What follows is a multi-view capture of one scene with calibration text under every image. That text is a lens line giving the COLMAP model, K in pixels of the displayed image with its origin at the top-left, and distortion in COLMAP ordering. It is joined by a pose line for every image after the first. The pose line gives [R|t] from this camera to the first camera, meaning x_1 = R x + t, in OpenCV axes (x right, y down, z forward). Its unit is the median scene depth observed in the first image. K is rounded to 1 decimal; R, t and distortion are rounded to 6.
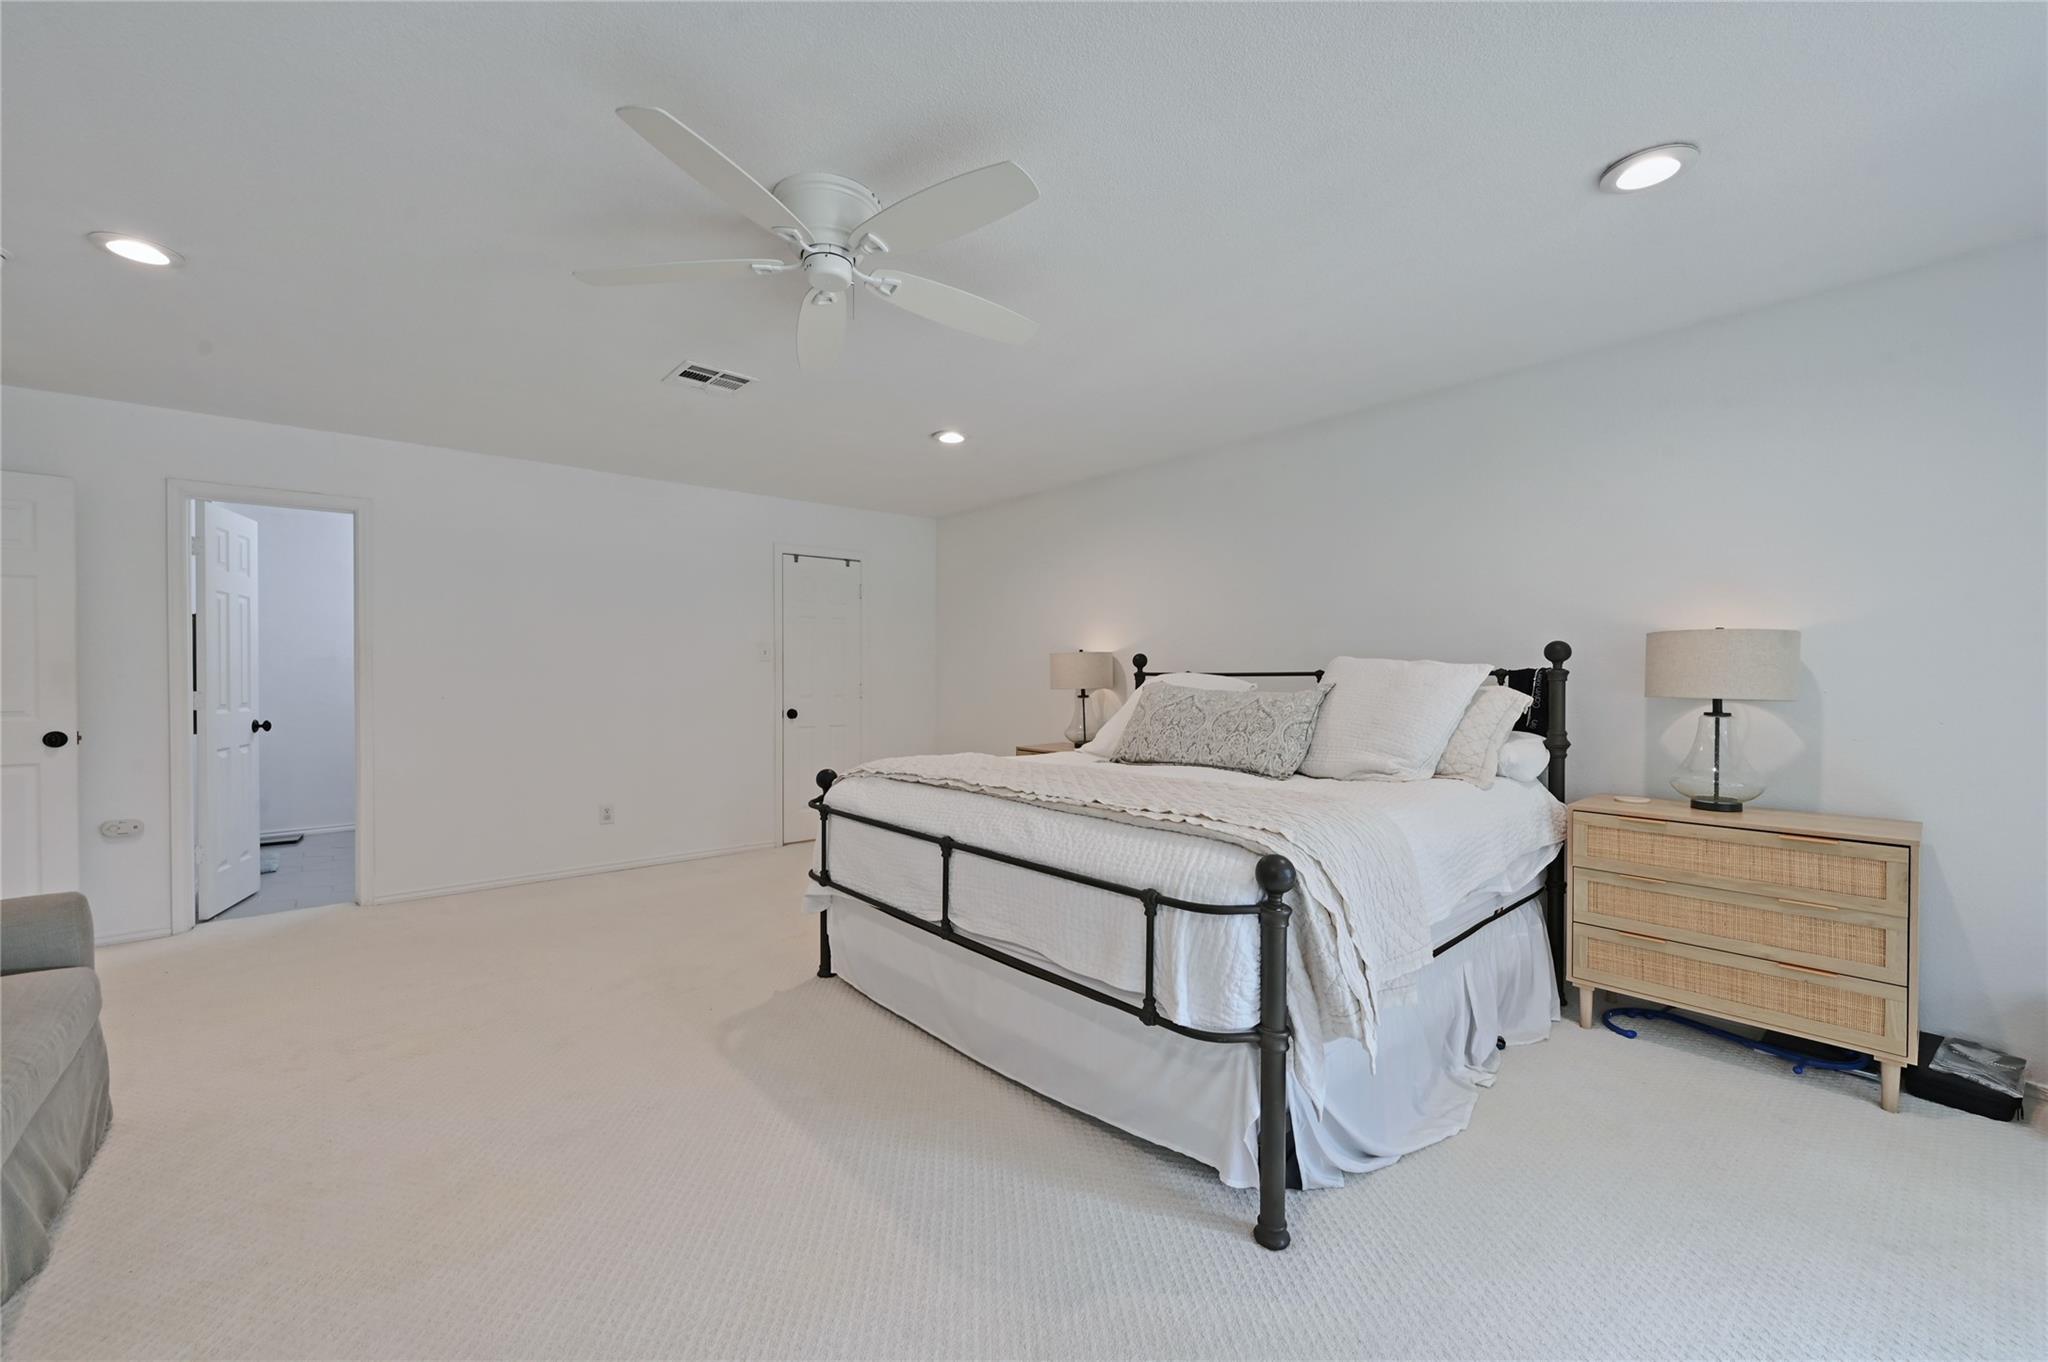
lens RADIAL K [[809.6, 0, 1027.8], [0, 809.6, 682.9], [0, 0, 1]] dist [0.002150, -0.000095]
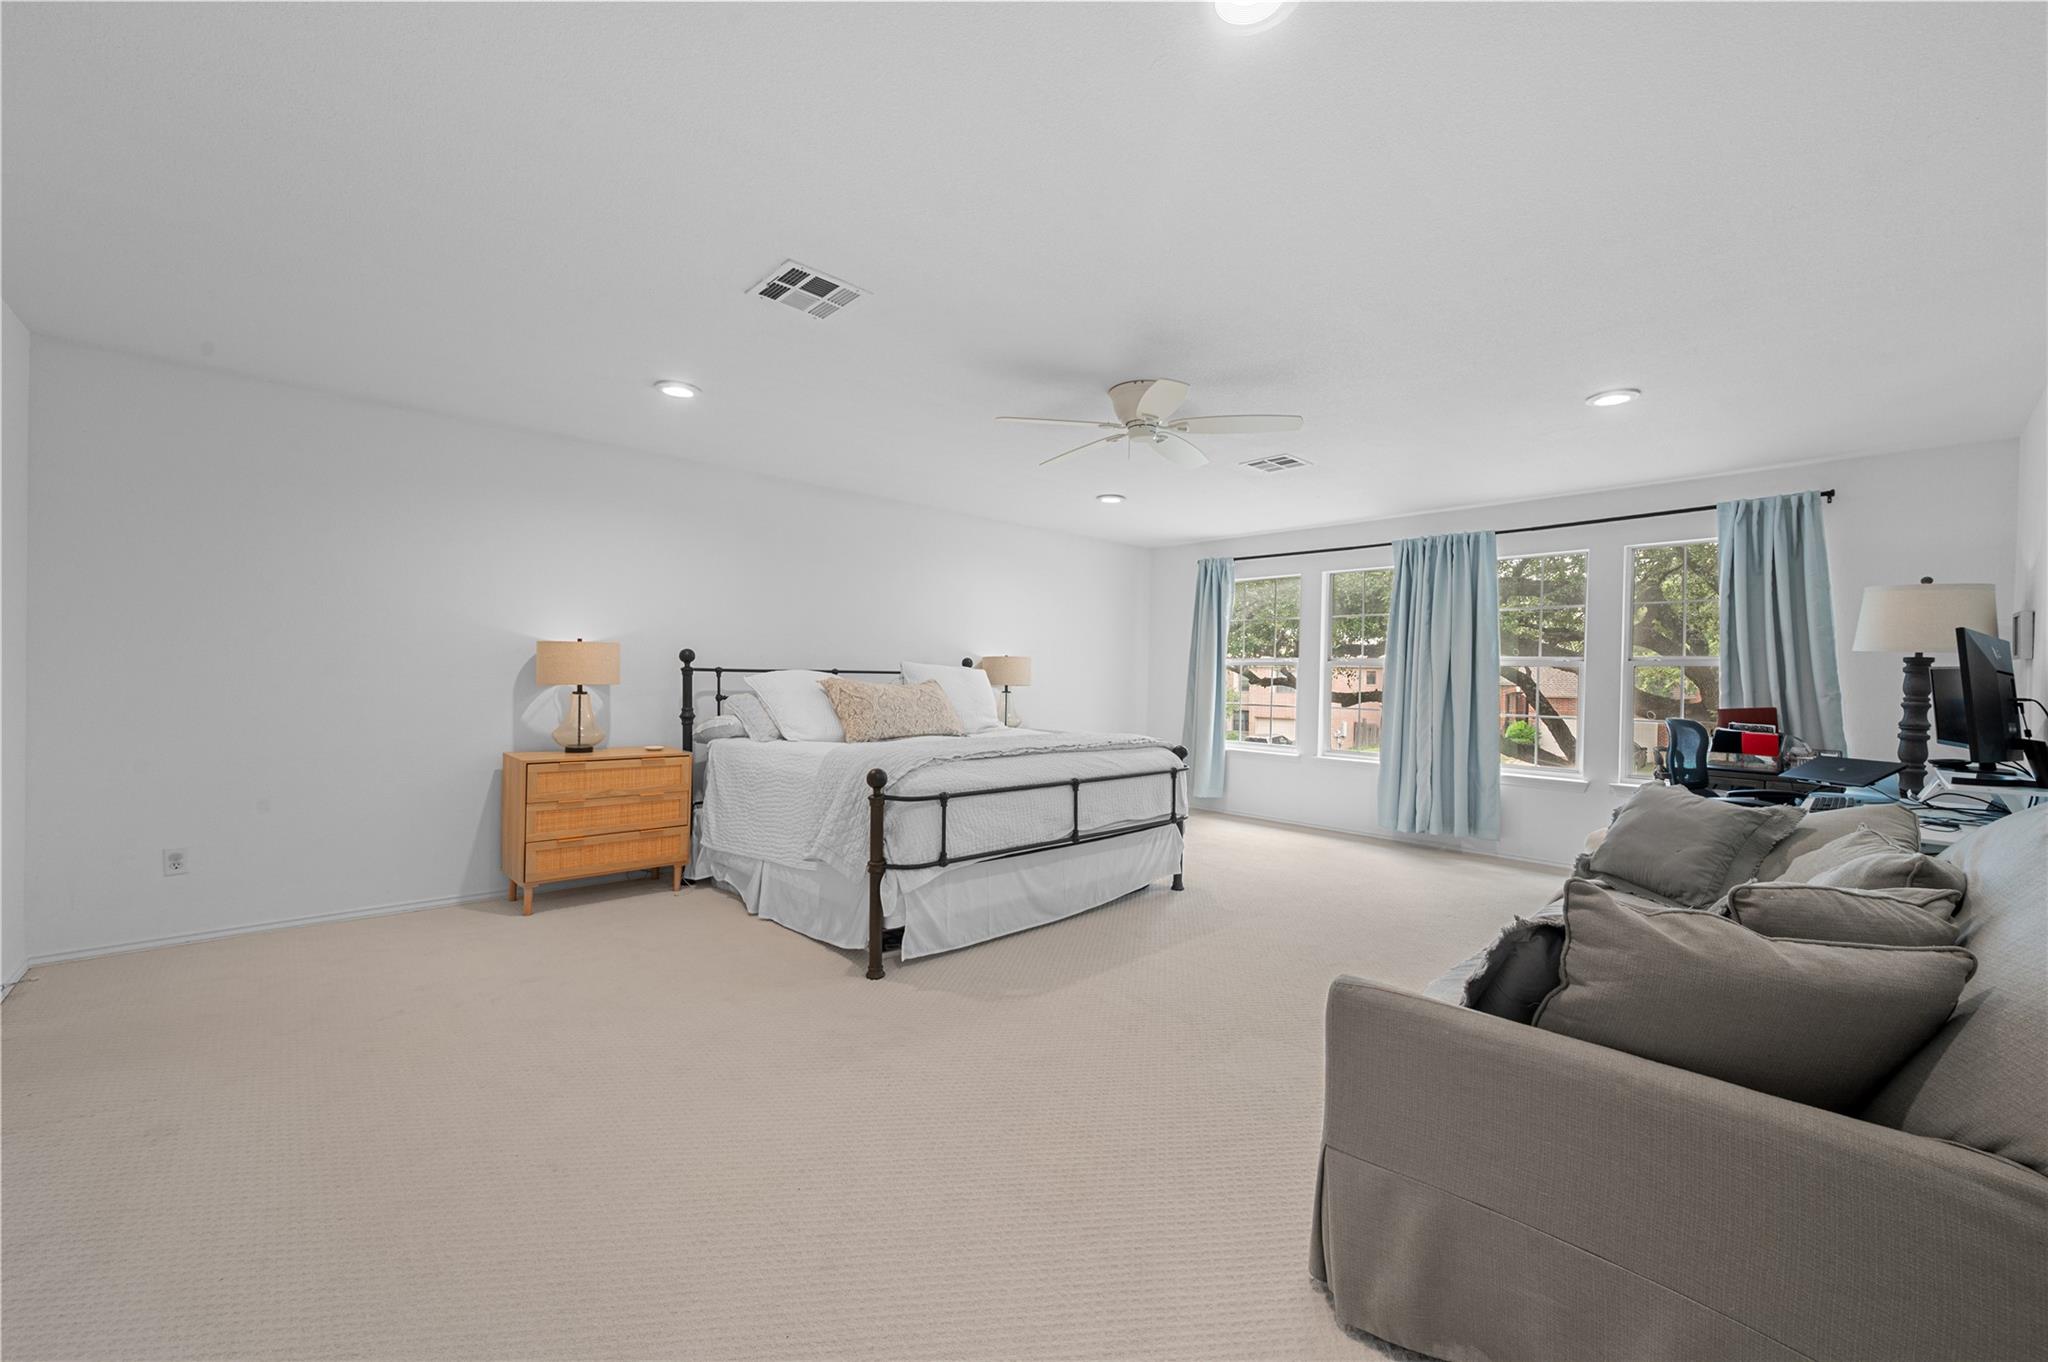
lens RADIAL K [[780.8, 0, 1015.7], [0, 780.8, 680.3], [0, 0, 1]] dist [0.000225, -0.000001]
pose [[-0.010959, -0.011283, 0.999876, -1.520137], [-0.007047, 0.999912, 0.011207, -0.018819], [-0.999915, -0.006923, -0.011038, 1.054385]]
